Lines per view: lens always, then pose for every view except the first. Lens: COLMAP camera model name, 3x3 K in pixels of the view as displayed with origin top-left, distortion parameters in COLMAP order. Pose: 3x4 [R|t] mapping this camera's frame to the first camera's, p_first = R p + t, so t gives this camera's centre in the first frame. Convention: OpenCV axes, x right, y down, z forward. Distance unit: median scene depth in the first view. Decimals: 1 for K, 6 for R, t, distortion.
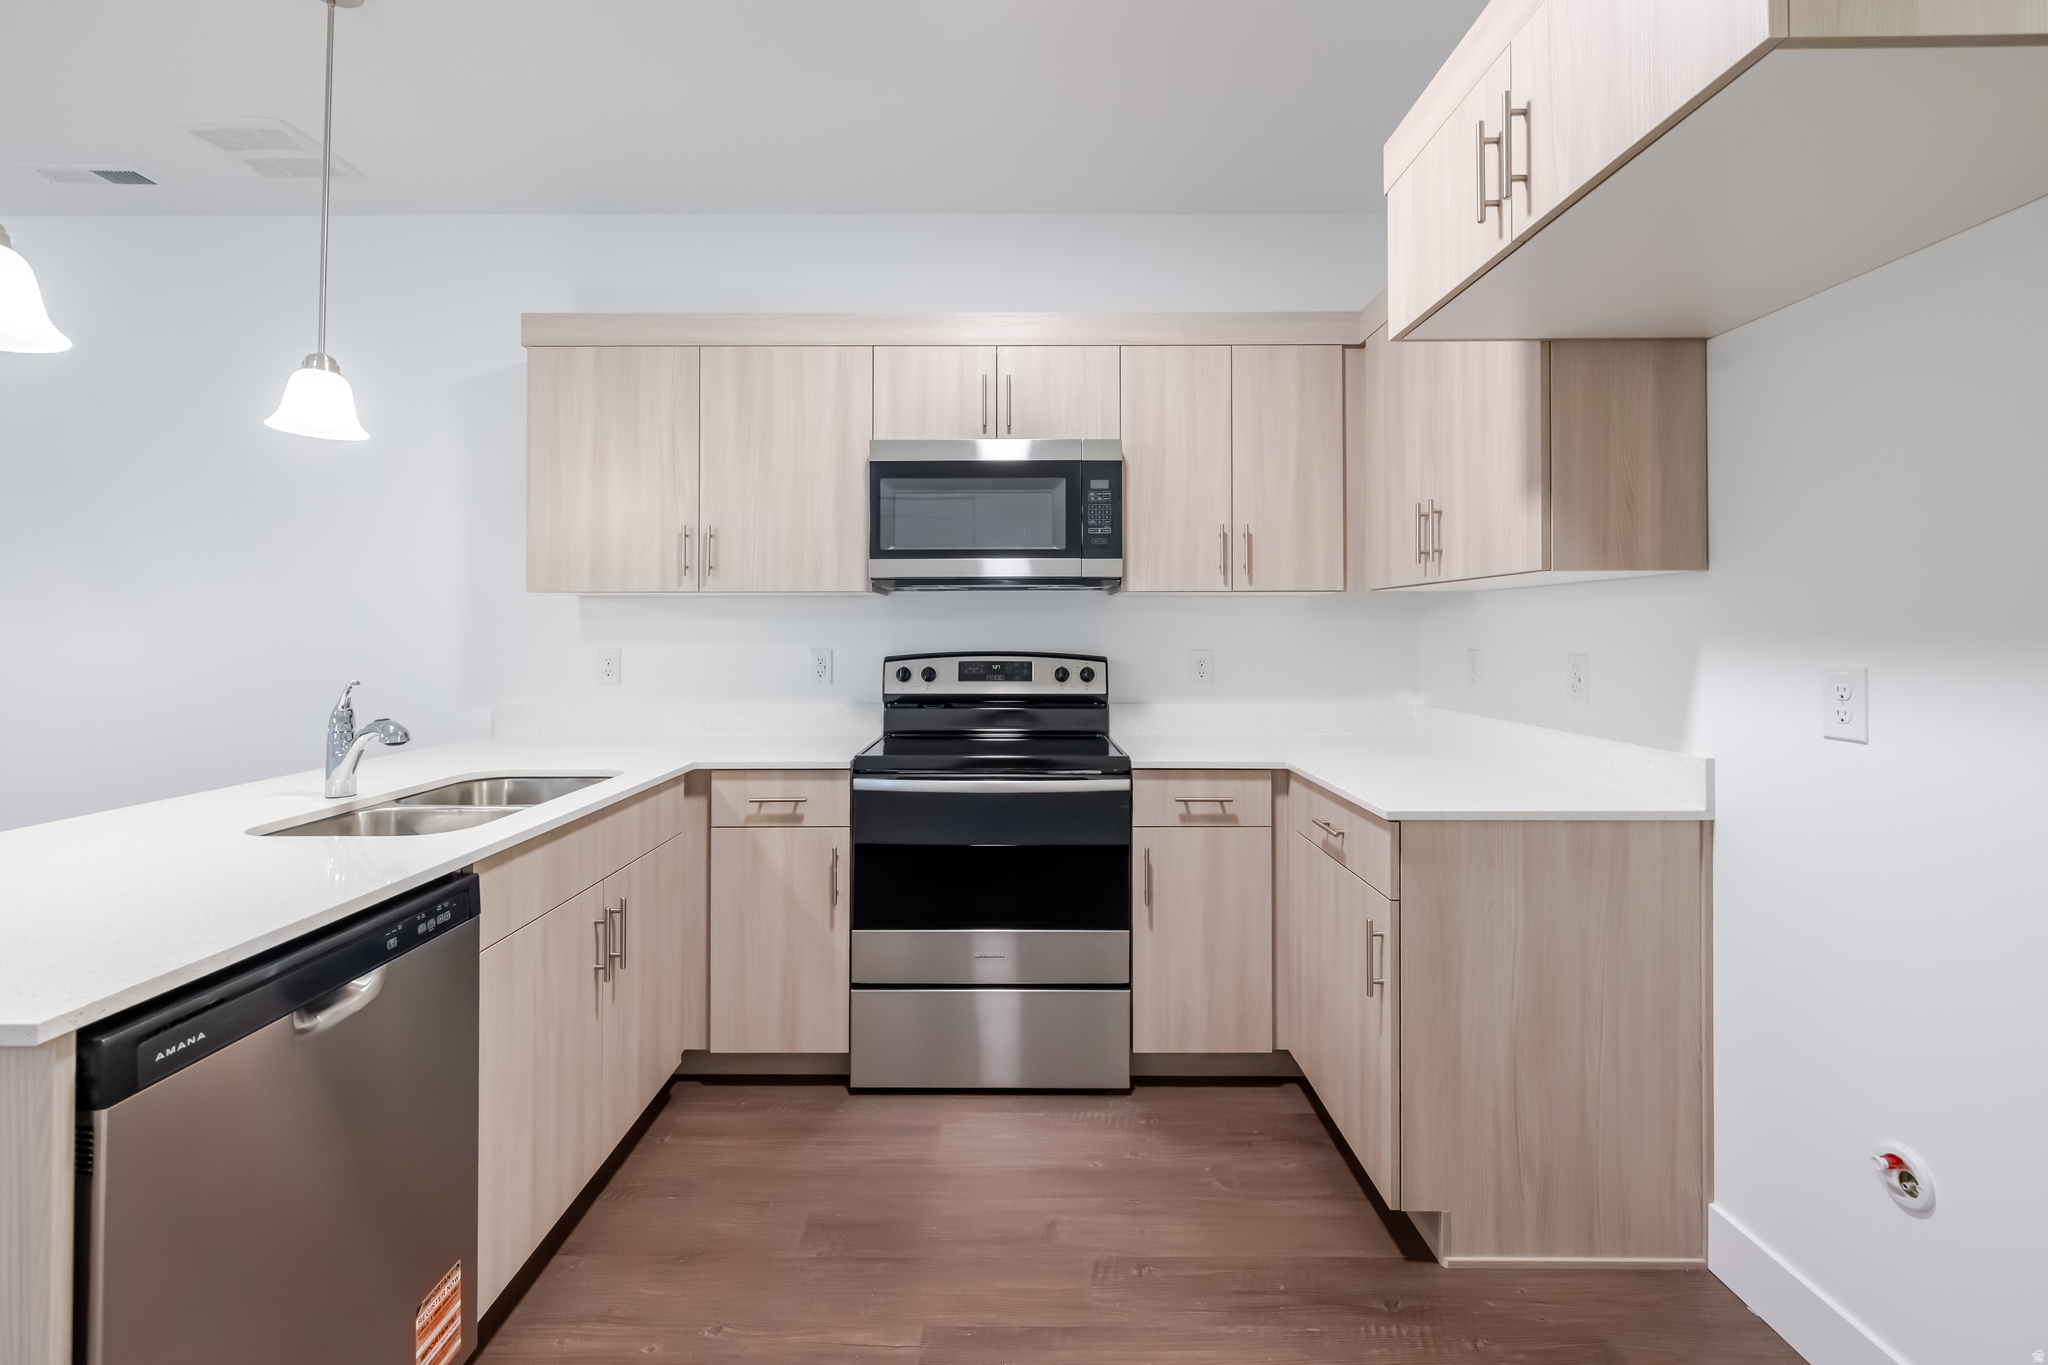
lens RADIAL K [[879.5, 0, 1029.9], [0, 879.5, 649.5], [0, 0, 1]] dist [0.001411, 0.000109]
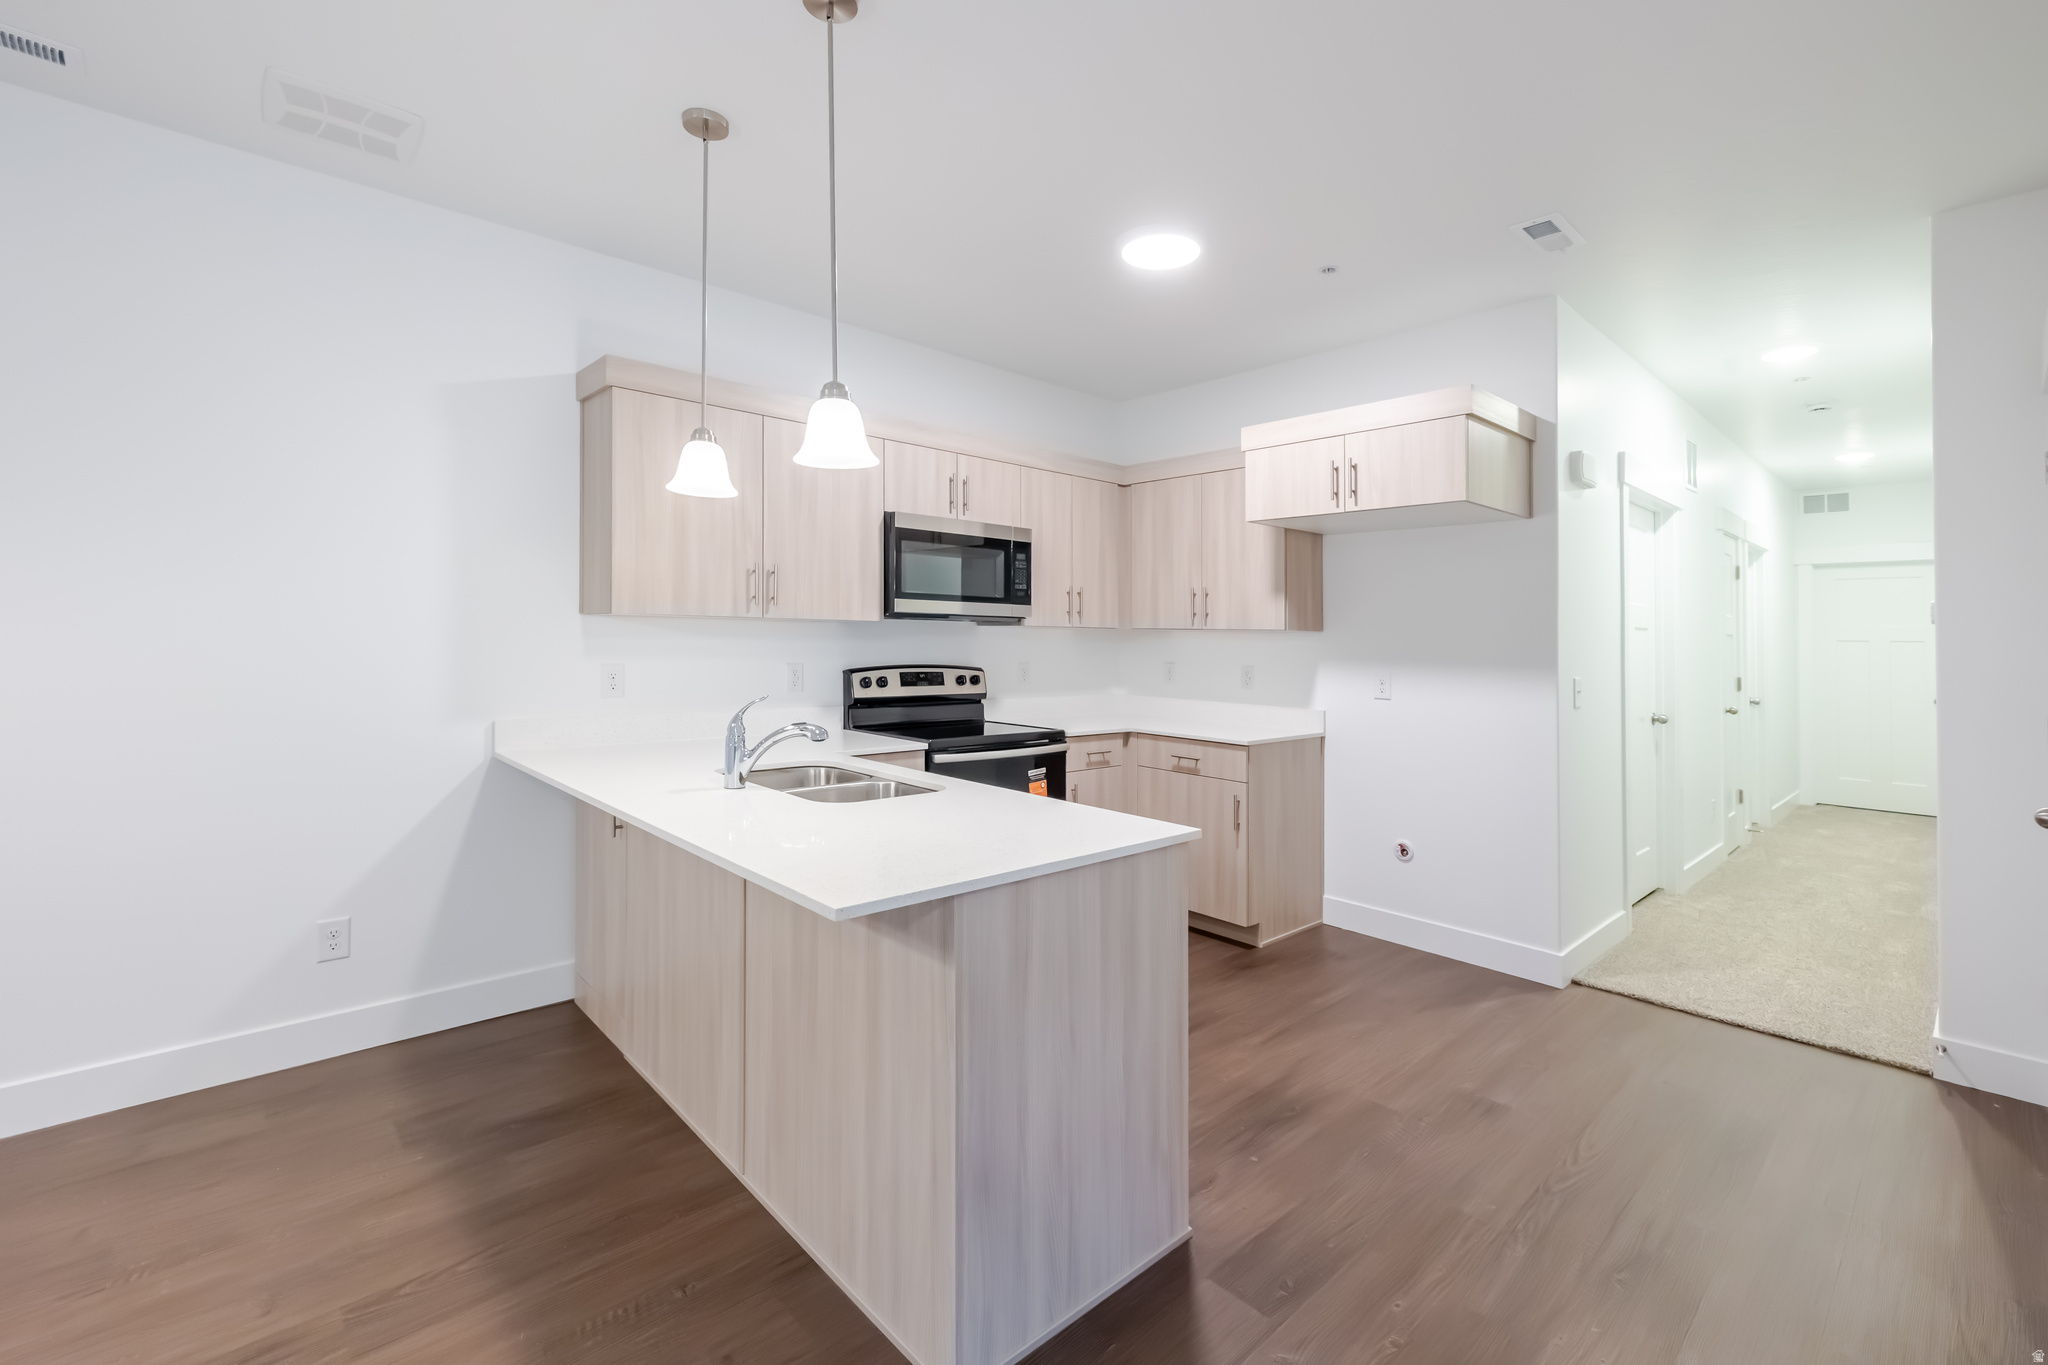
lens RADIAL K [[879.5, 0, 1029.9], [0, 879.5, 649.5], [0, 0, 1]] dist [0.001411, 0.000109]
pose [[0.740155, 0.005895, 0.672410, -0.921309], [-0.004971, 0.999982, -0.003295, -0.019199], [-0.672418, -0.000904, 0.740171, -0.149538]]
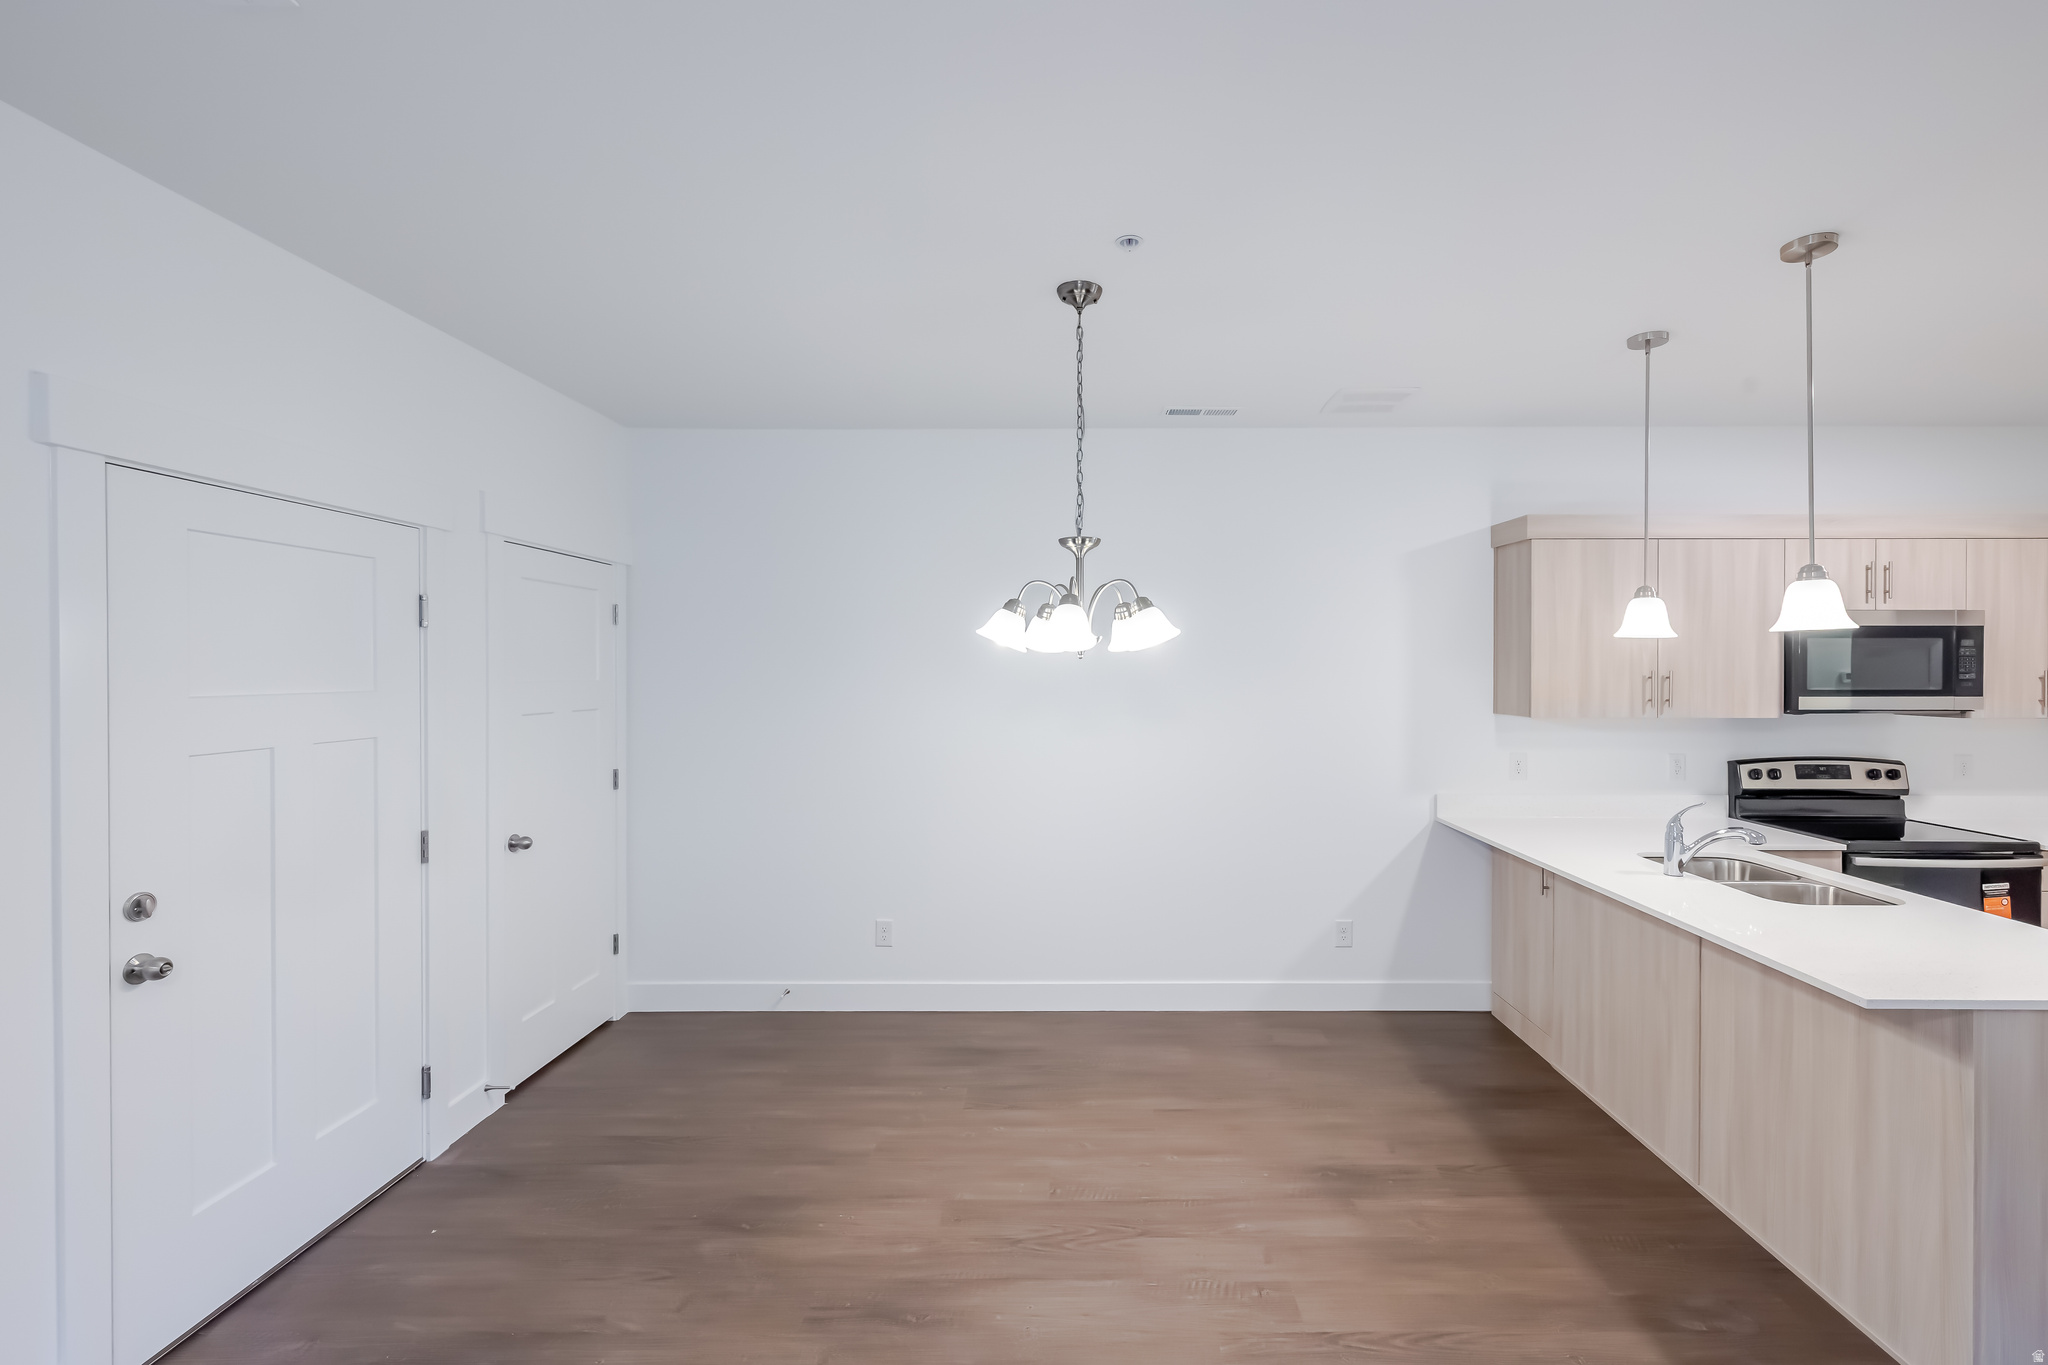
lens RADIAL K [[881.6, 0, 1077.3], [0, 881.6, 697.7], [0, 0, 1]] dist [-0.000044, 0.000027]
pose [[0.999932, 0.001805, -0.011518, -1.271793], [-0.001630, 0.999883, 0.015183, -0.117003], [0.011544, -0.015163, 0.999818, -0.393761]]
